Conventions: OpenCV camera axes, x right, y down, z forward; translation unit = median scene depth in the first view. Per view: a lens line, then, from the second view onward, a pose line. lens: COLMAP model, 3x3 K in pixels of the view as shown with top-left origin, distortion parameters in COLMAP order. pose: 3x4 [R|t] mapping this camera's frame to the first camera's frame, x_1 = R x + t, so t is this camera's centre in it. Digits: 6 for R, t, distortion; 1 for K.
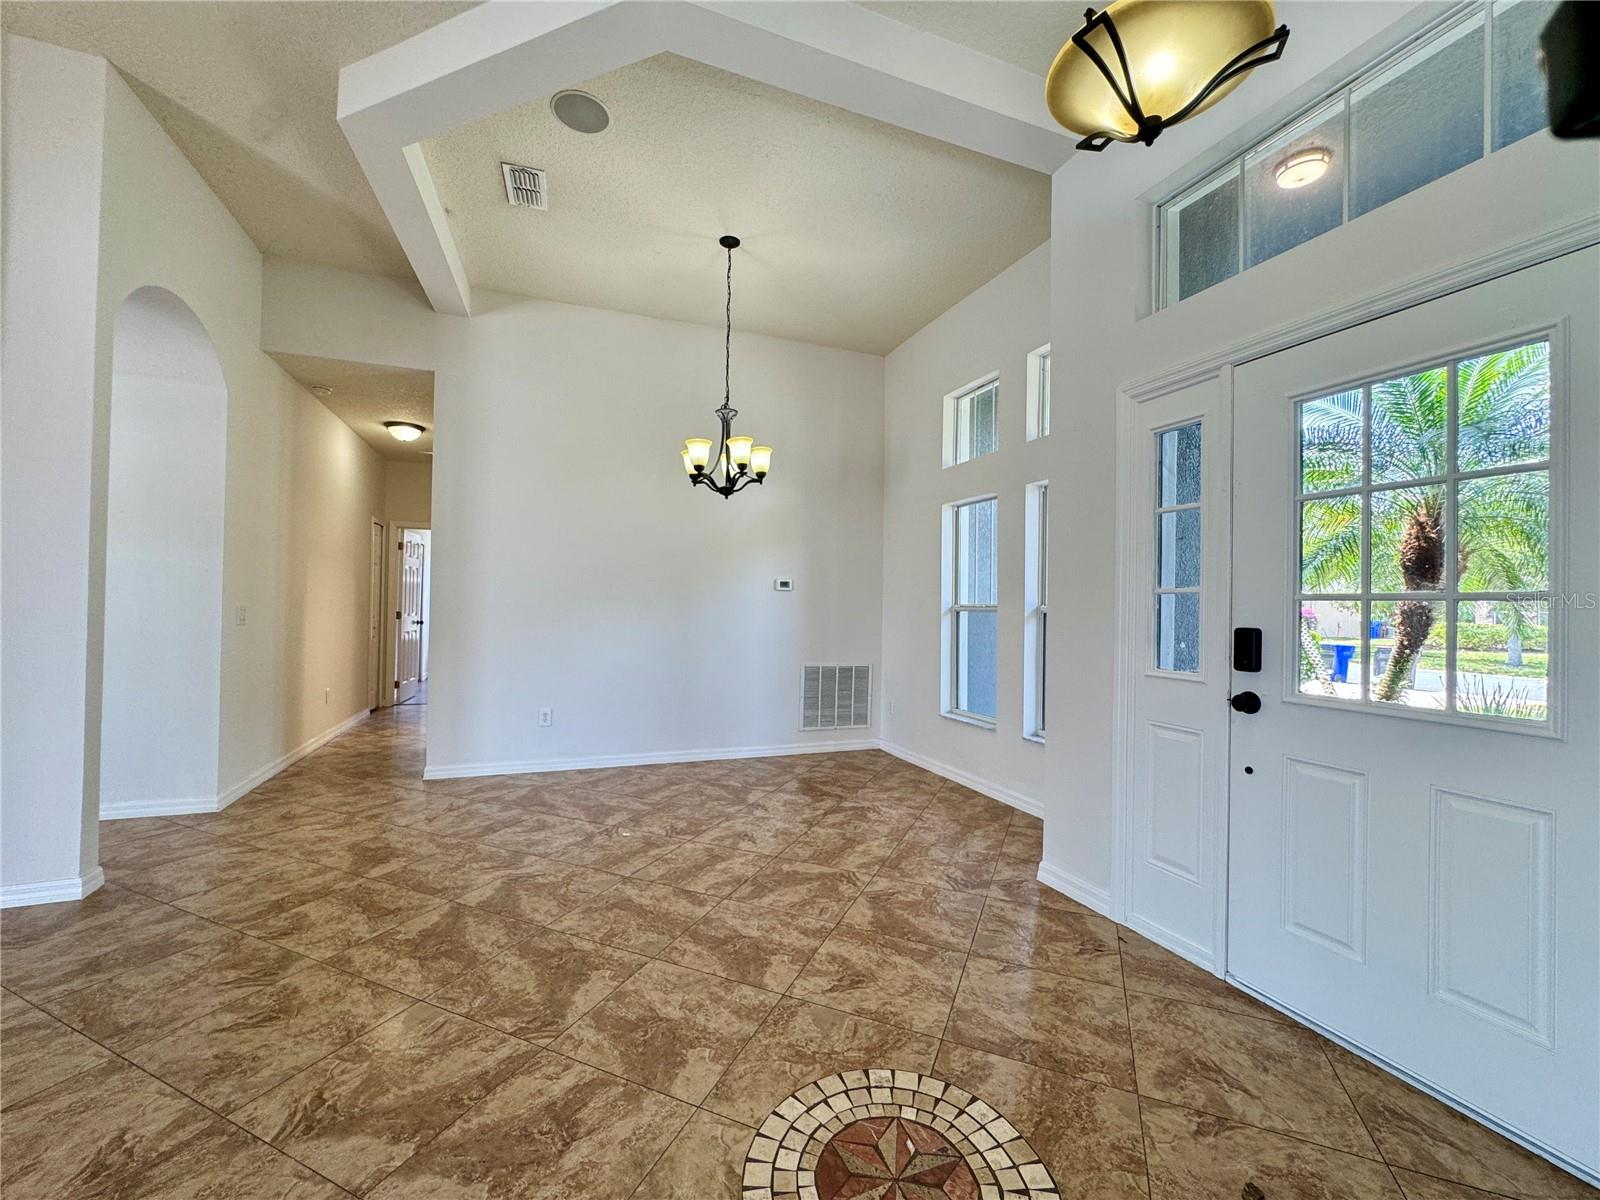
lens RADIAL K [[641.8, 0, 803.2], [0, 641.8, 599.7], [0, 0, 1]] dist [-0.004332, 0.000689]
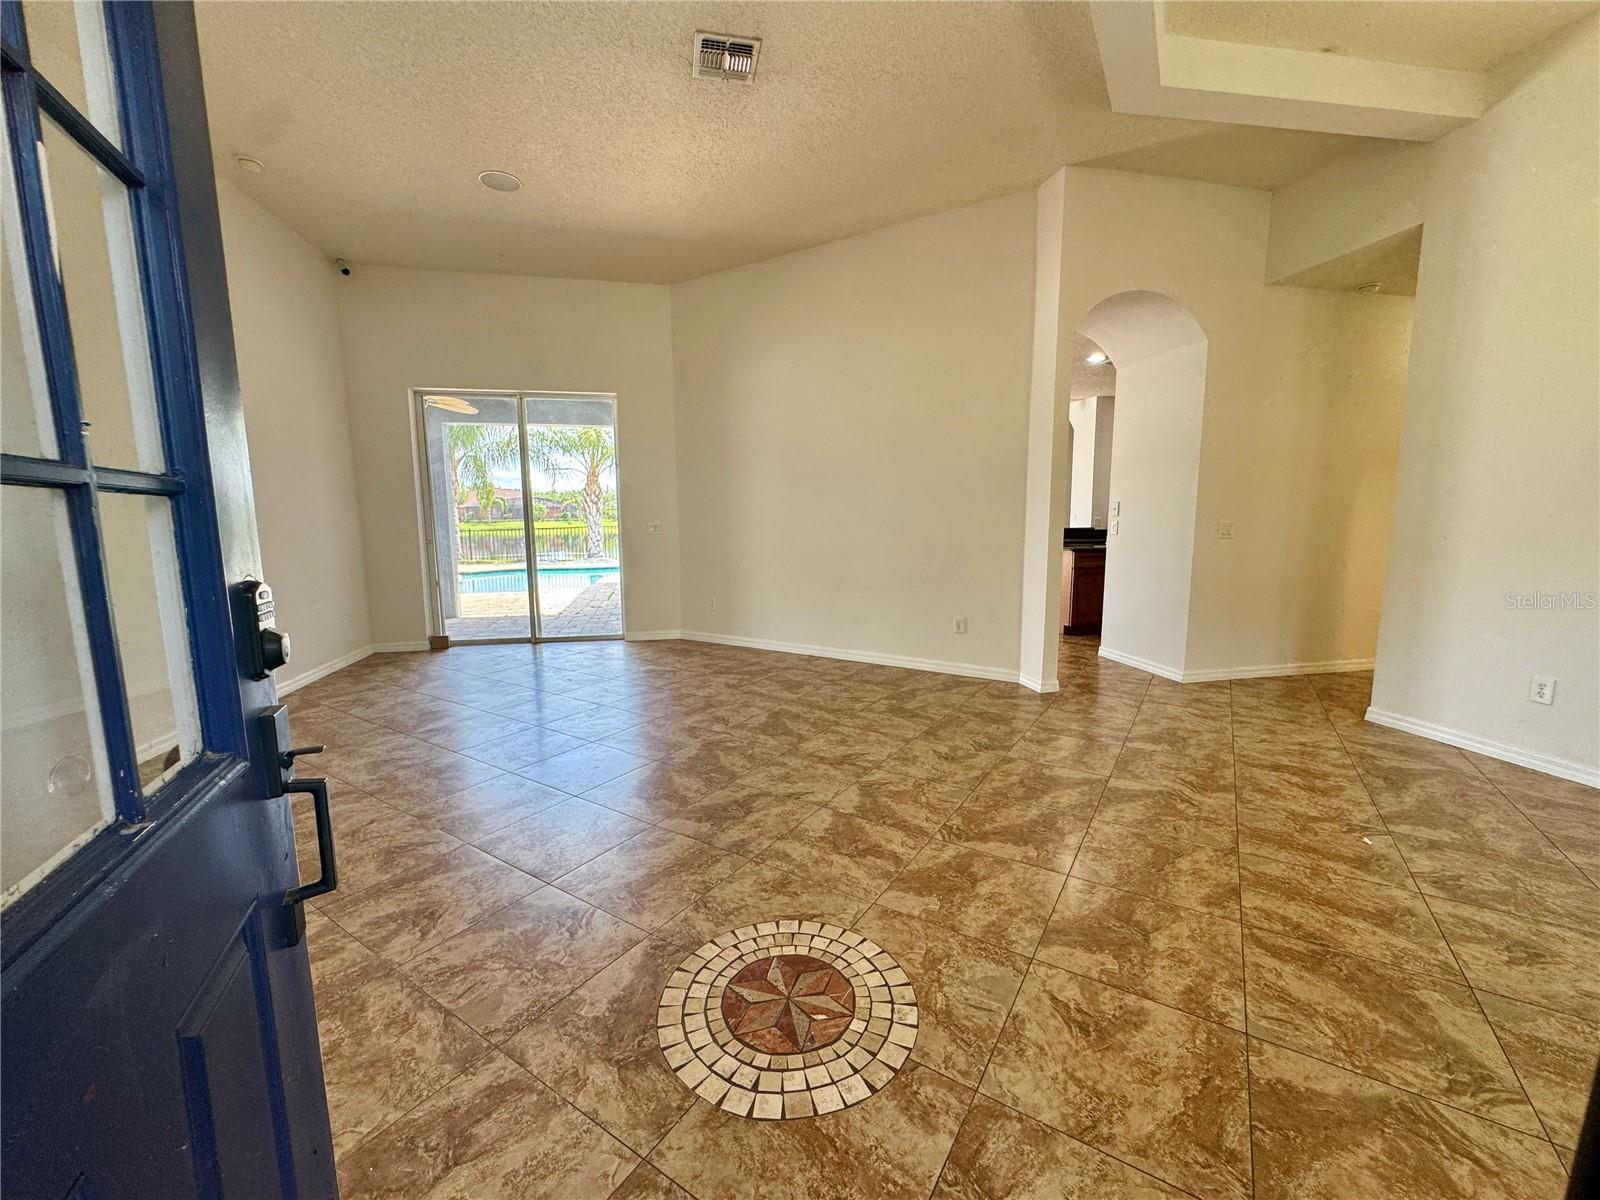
lens RADIAL K [[641.8, 0, 797.7], [0, 641.8, 599.3], [0, 0, 1]] dist [-0.004332, 0.000689]
pose [[-0.174879, 0.112503, -0.978141, 0.909825], [0.012923, 0.993627, 0.111973, 0.017704], [0.984505, 0.006941, -0.175218, 0.898429]]
